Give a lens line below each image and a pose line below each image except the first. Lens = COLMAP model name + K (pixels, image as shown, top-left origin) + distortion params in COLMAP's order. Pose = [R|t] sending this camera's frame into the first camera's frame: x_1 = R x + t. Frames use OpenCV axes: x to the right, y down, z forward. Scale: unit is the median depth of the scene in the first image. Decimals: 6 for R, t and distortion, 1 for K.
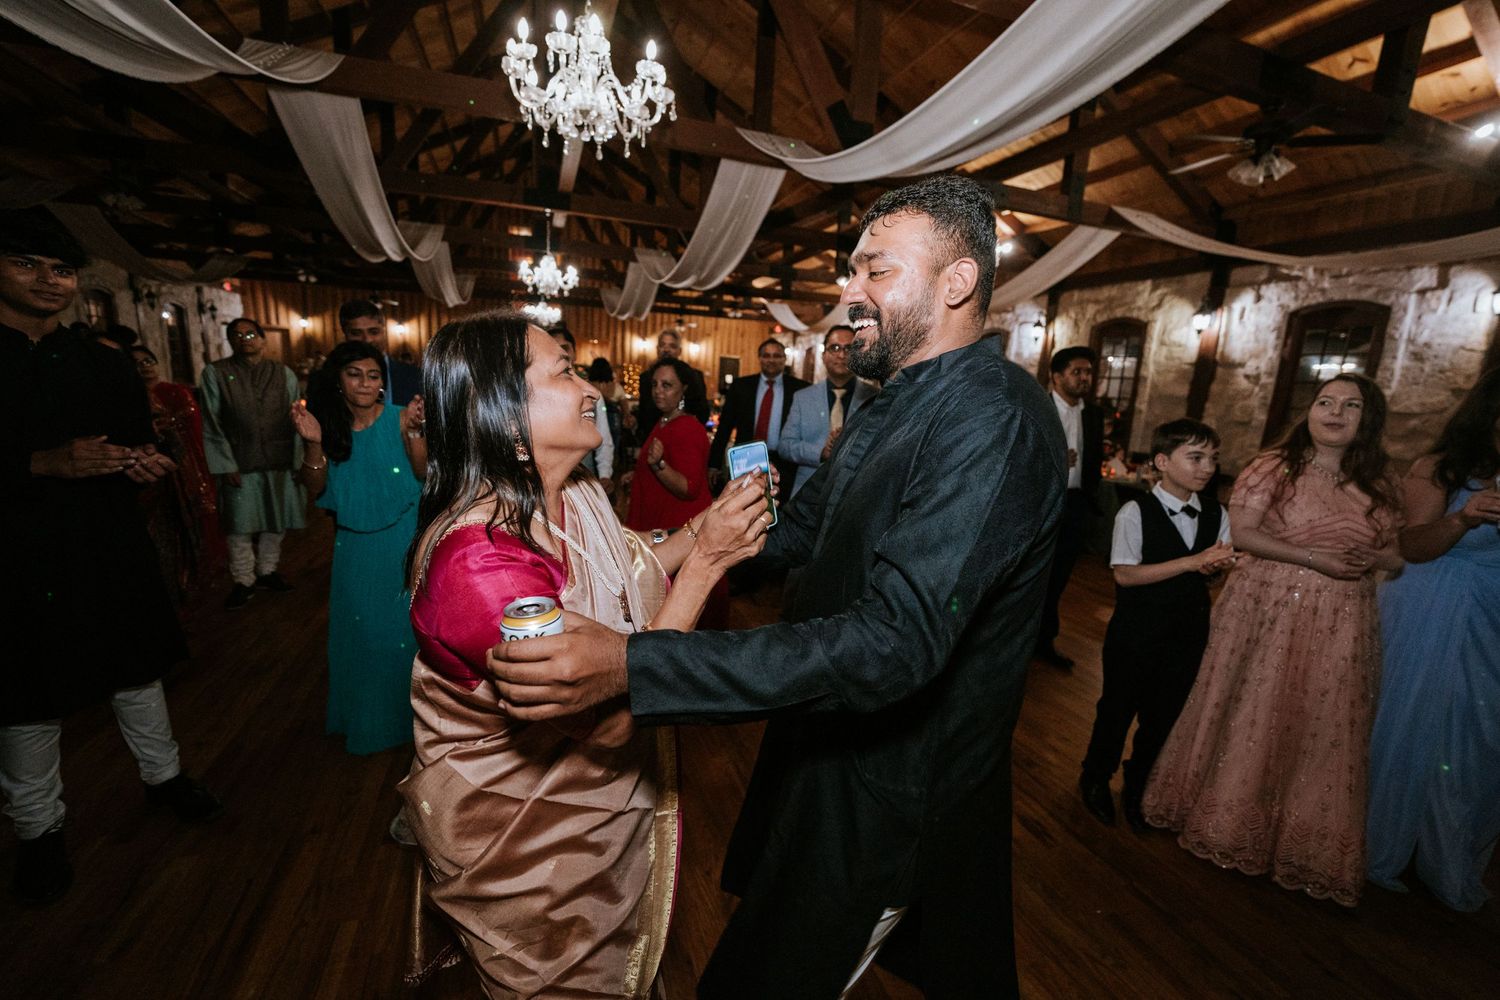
lens RADIAL K [[604.6, 0, 747.6], [0, 604.6, 504.8], [0, 0, 1]] dist [-0.029601, 0.003548]
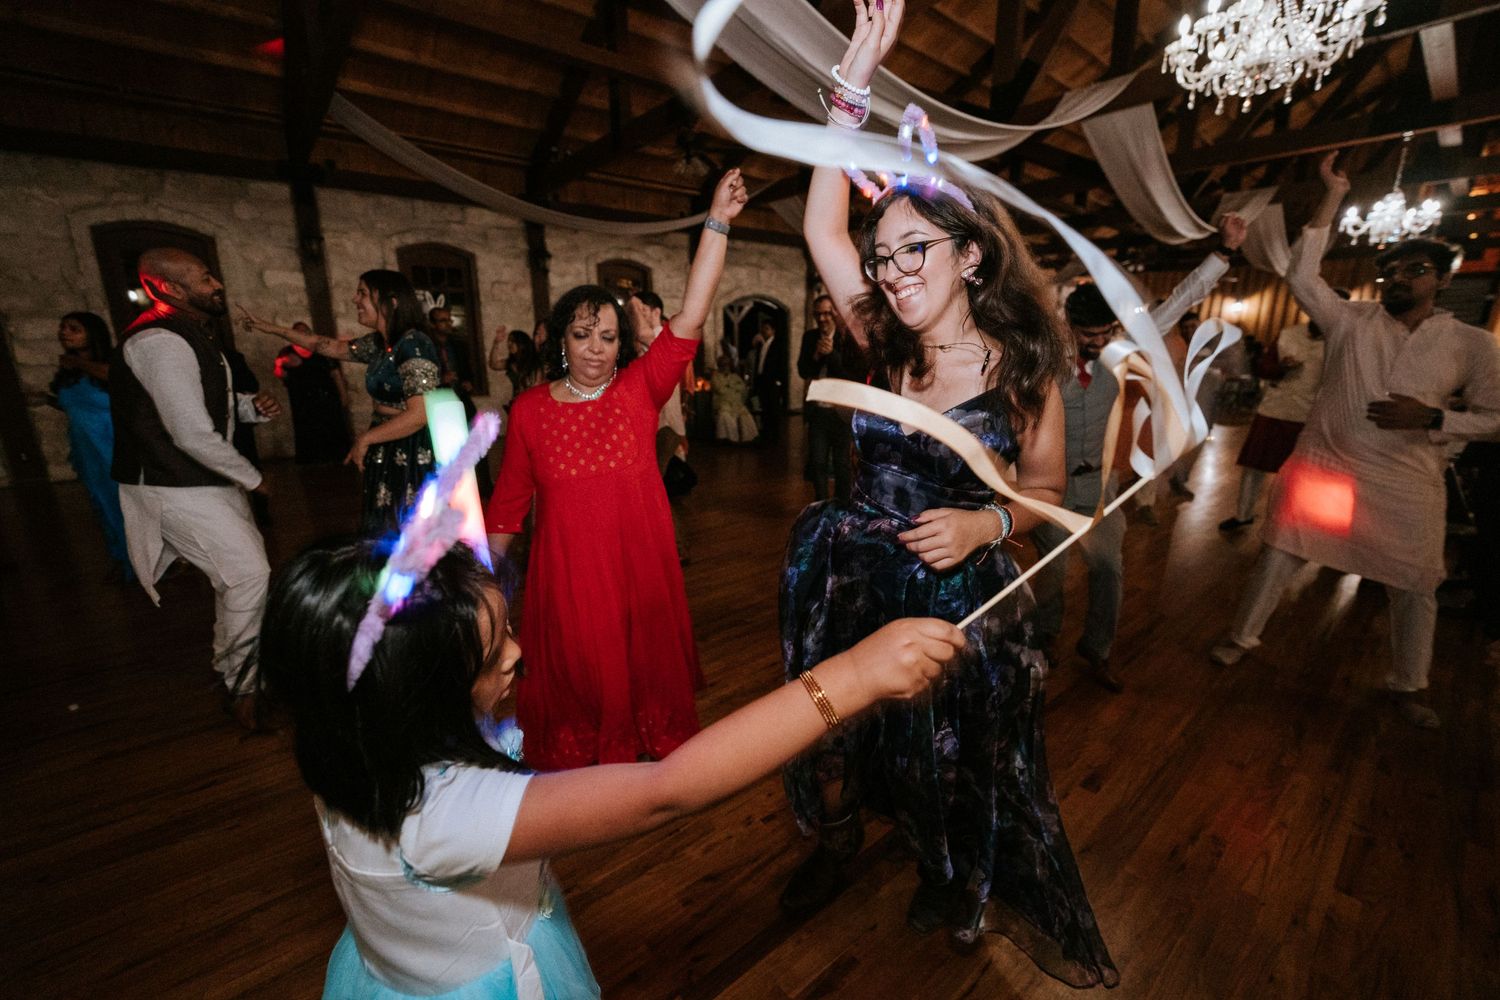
lens RADIAL K [[604.6, 0, 747.6], [0, 604.6, 504.8], [0, 0, 1]] dist [-0.029601, 0.003548]
pose [[0.338367, 0.187241, -0.922198, 0.139328], [-0.169781, 0.976069, 0.135883, 0.026573], [0.925571, 0.110594, 0.362060, -0.029460]]
